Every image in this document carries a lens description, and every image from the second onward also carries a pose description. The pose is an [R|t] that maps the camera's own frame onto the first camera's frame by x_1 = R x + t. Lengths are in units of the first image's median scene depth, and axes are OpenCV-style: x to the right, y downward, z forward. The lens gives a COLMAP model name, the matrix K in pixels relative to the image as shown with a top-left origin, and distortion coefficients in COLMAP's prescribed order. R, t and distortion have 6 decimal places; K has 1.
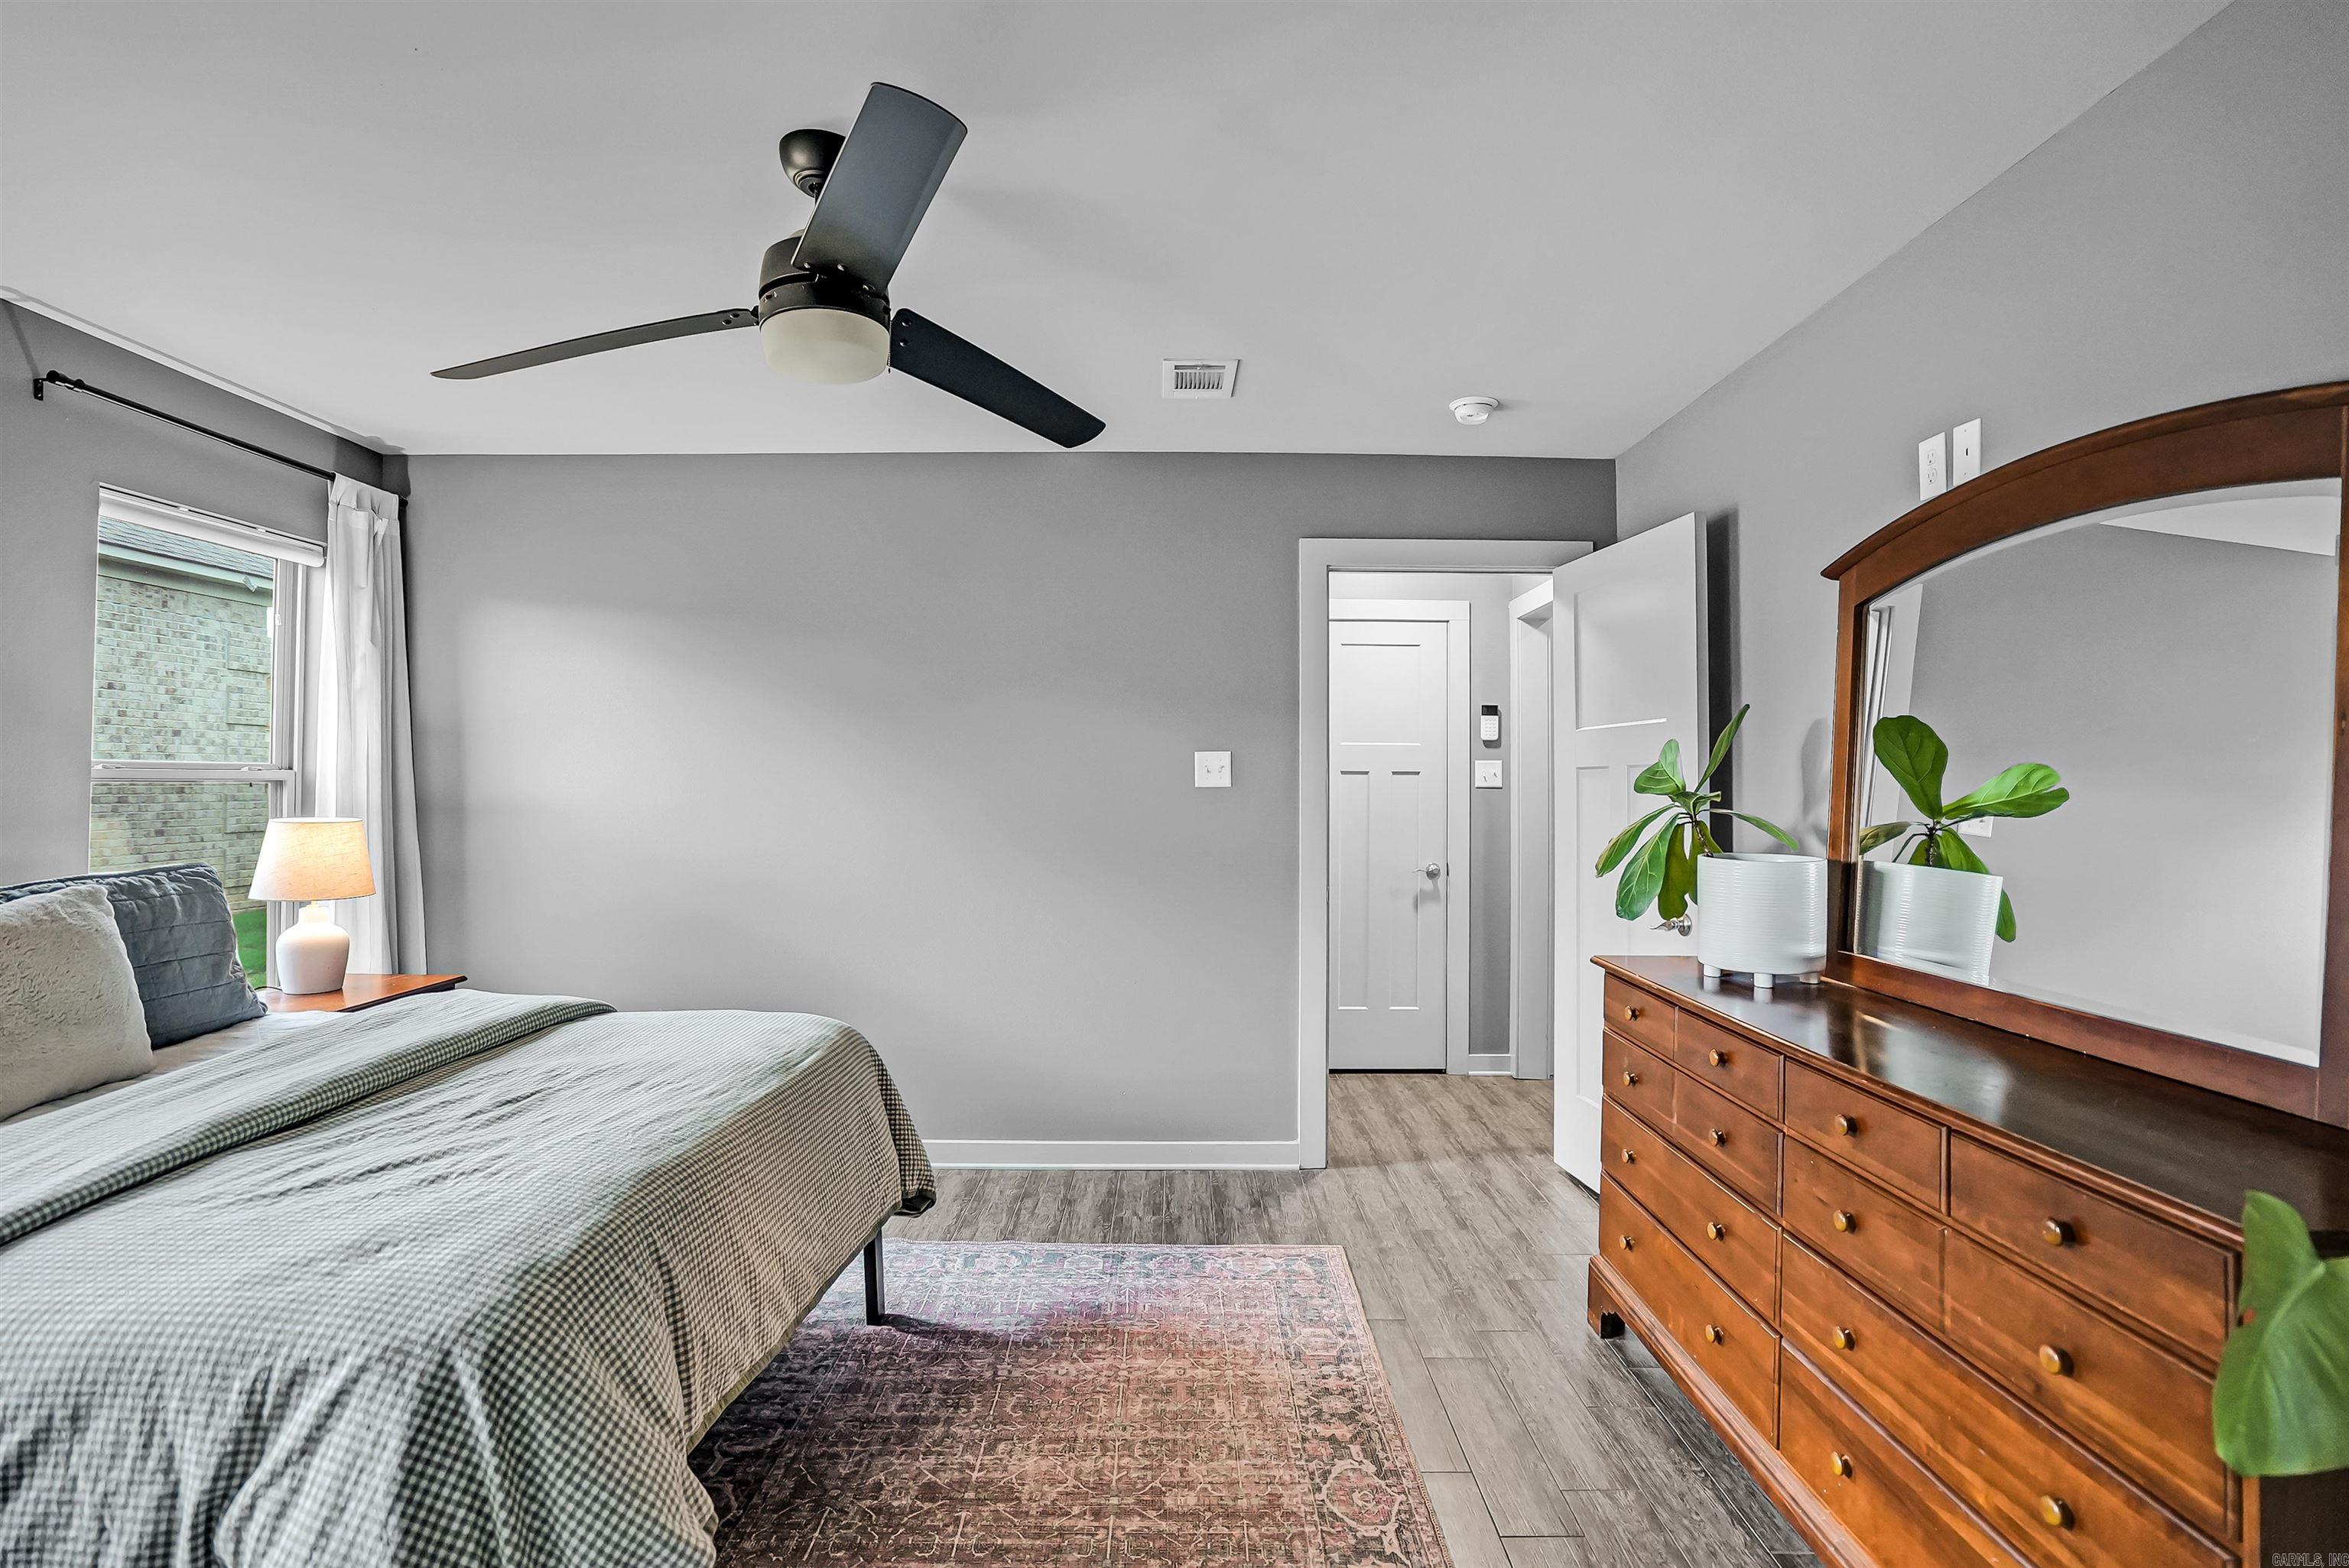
lens RADIAL K [[1126.7, 0, 1175.9], [0, 1126.7, 784.2], [0, 0, 1]] dist [0.001166, 0.000019]
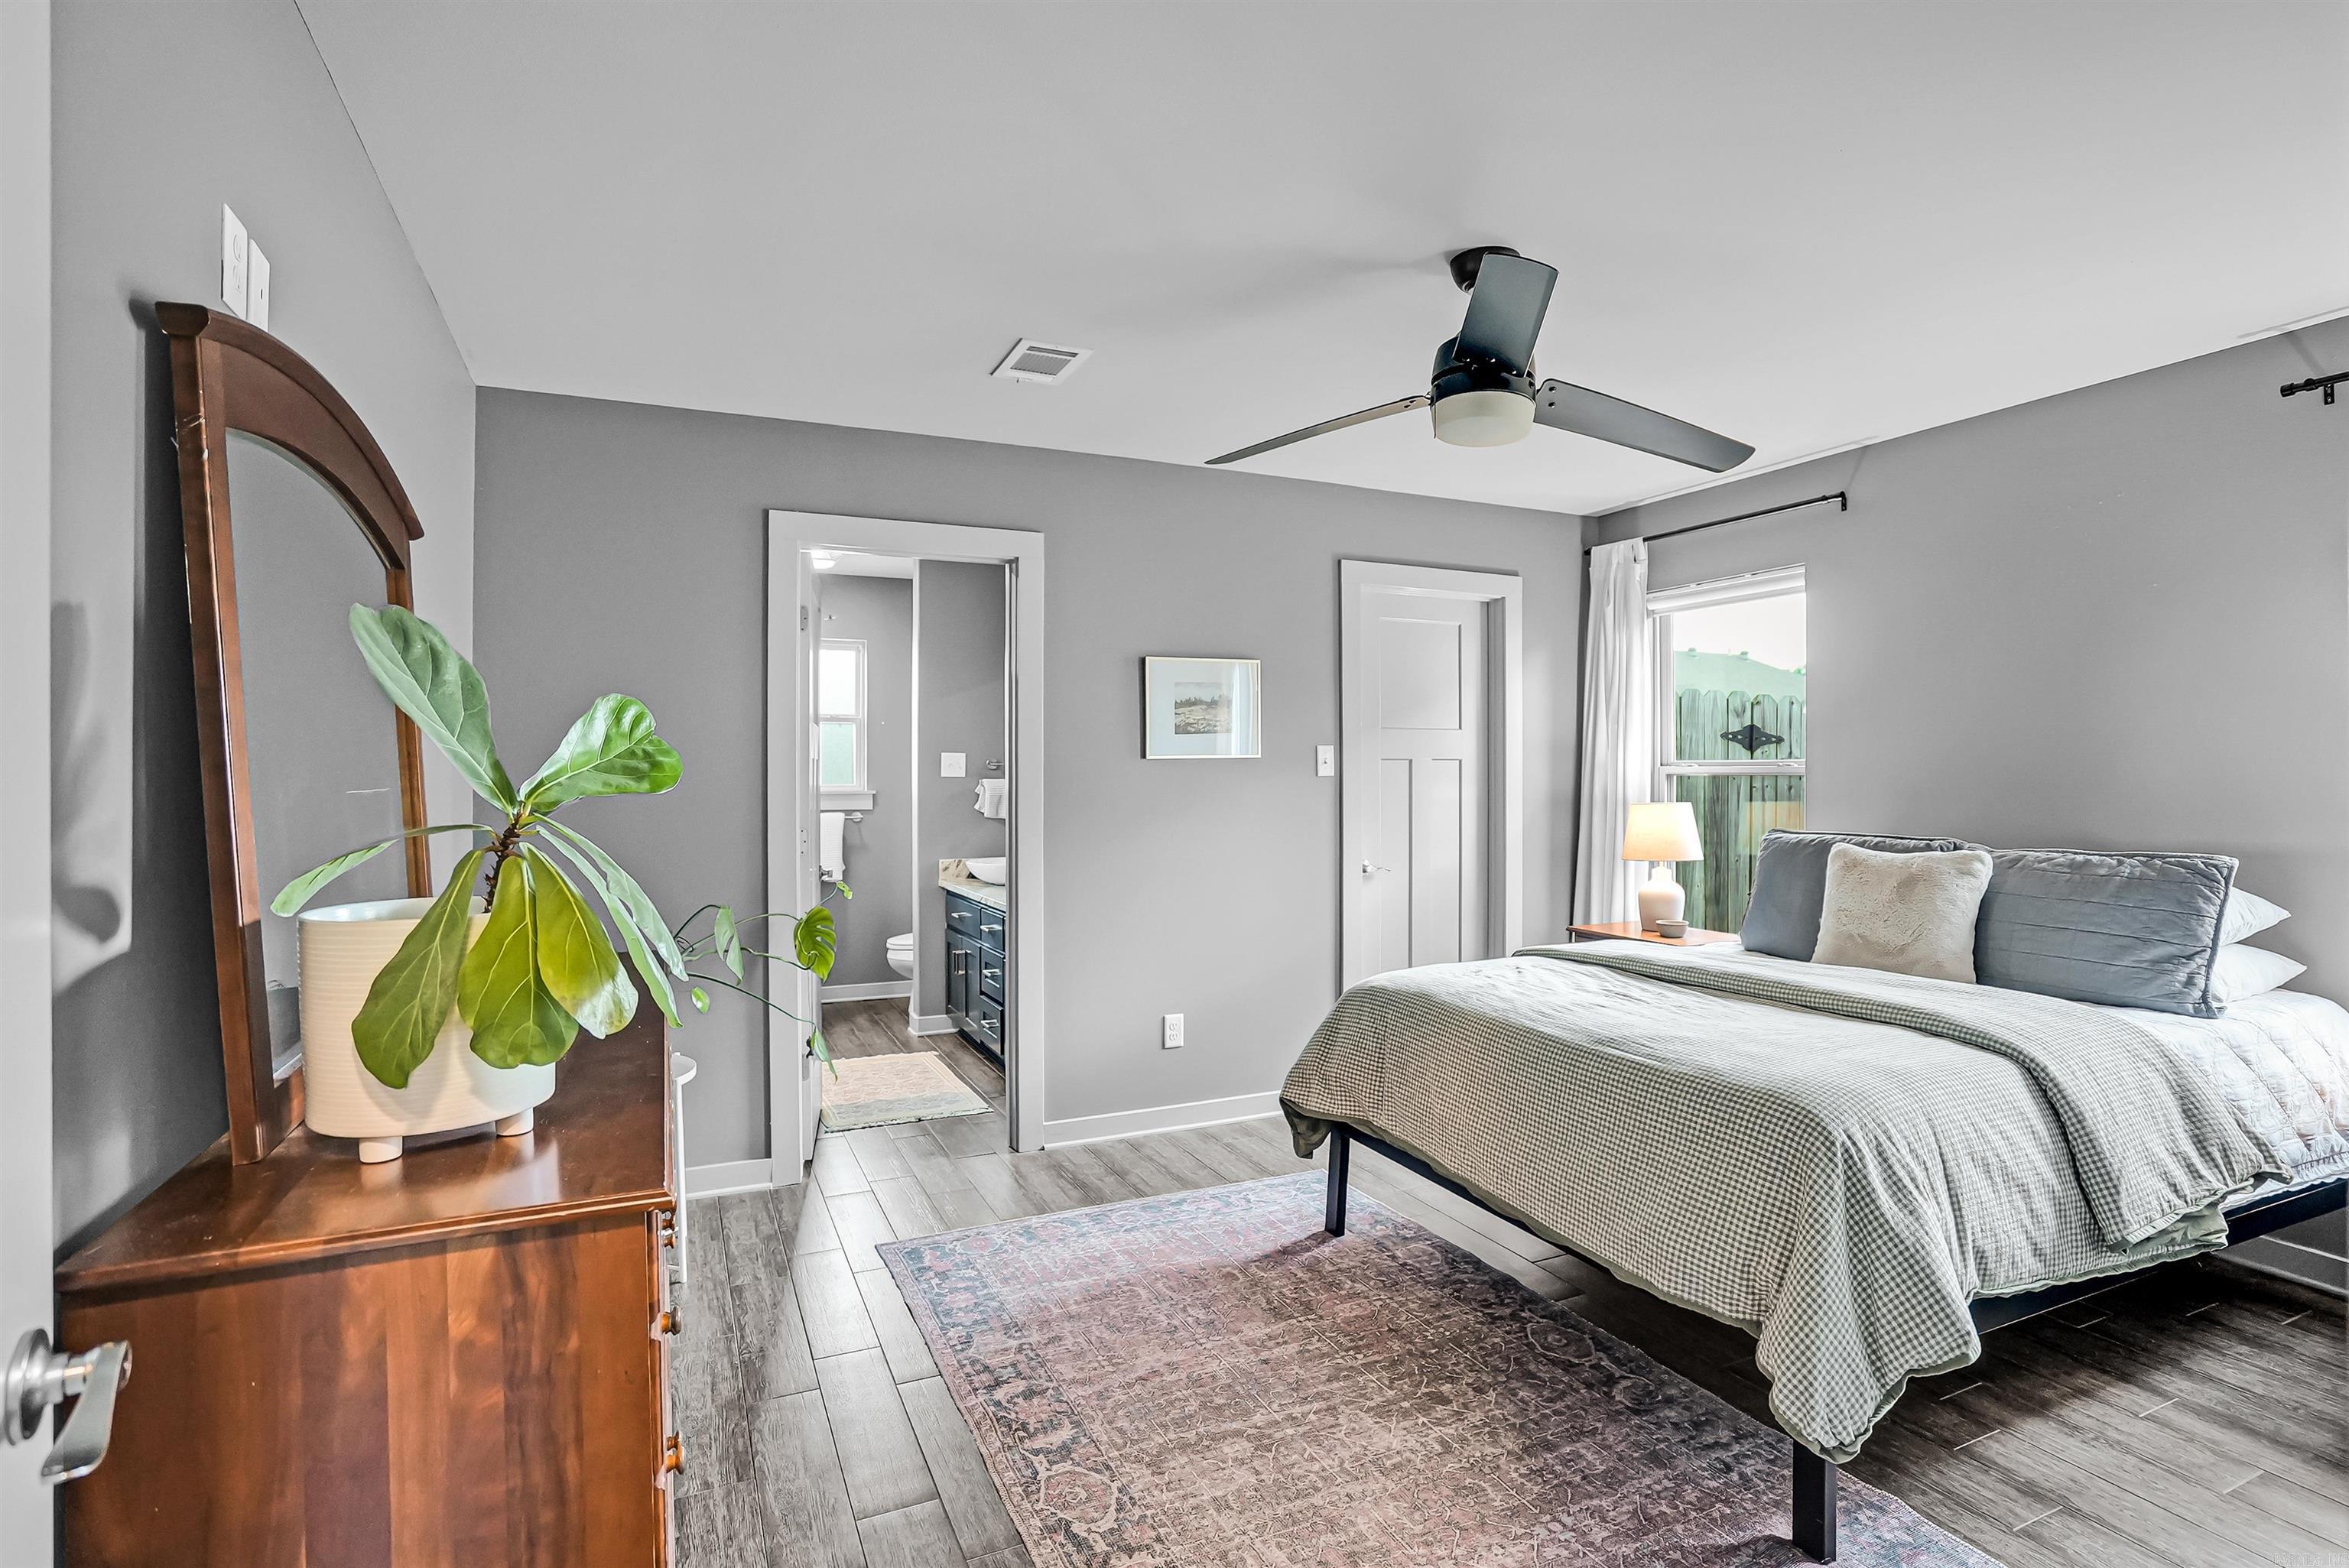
lens RADIAL K [[1126.7, 0, 1173.4], [0, 1126.7, 791.5], [0, 0, 1]] dist [0.001166, 0.000019]
pose [[-0.909062, 0.003581, -0.416644, 0.492415], [-0.002783, 0.999889, 0.014666, 0.000080], [0.416651, 0.014492, -0.908951, 1.903226]]
